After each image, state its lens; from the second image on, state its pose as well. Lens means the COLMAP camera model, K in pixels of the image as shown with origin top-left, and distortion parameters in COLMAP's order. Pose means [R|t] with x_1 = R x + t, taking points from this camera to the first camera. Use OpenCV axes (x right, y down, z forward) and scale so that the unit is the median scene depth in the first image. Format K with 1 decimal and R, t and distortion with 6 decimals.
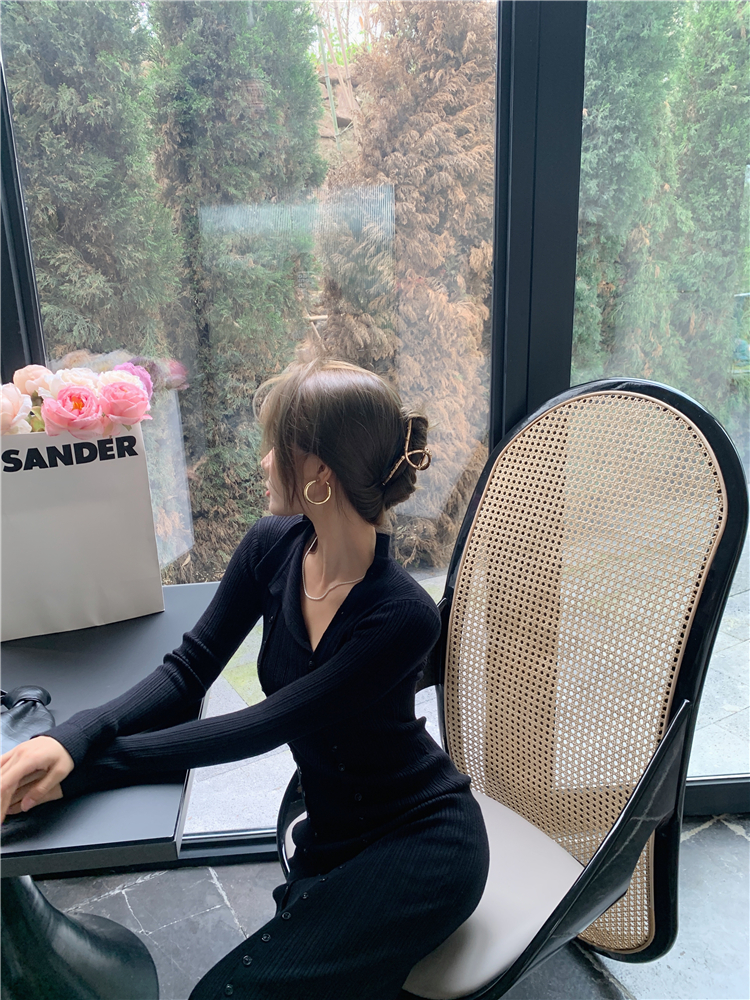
lens RADIAL K [[755.0, 0, 374.1], [0, 755.0, 494.7], [0, 0, 1]] dist [0.040205, -0.060271]
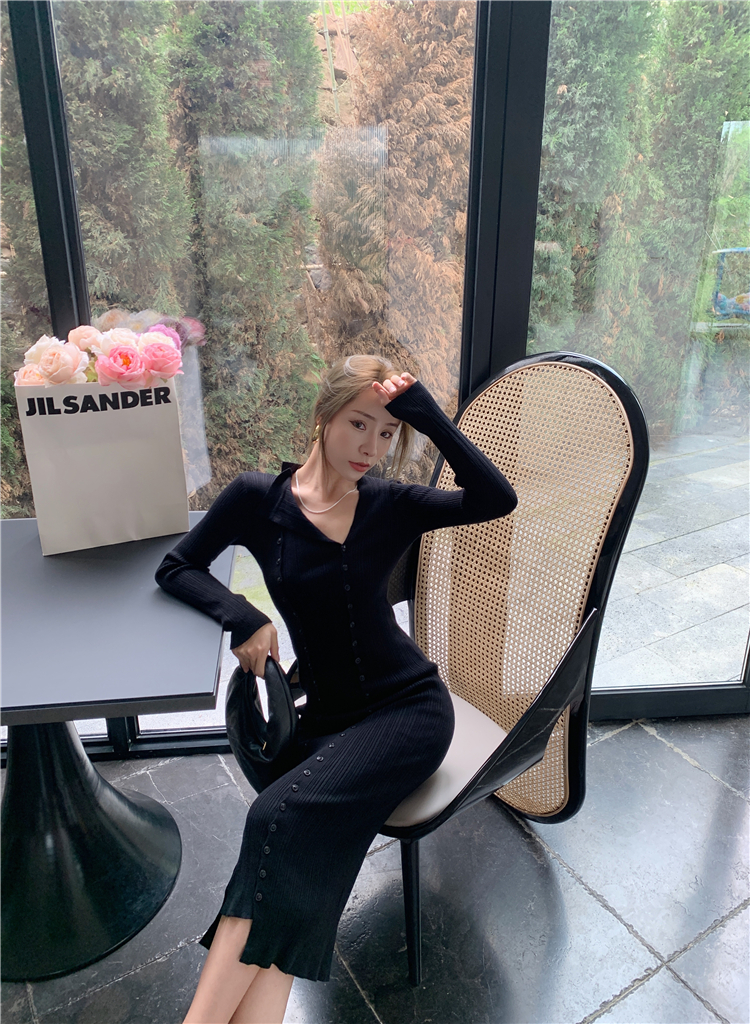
lens RADIAL K [[738.2, 0, 377.9], [0, 738.2, 504.1], [0, 0, 1]] dist [0.007020, 0.000145]
pose [[0.999378, 0.024353, 0.025488, -0.001553], [-0.026612, 0.995366, 0.092408, -0.003850], [-0.023119, -0.093029, 0.995395, -0.101003]]
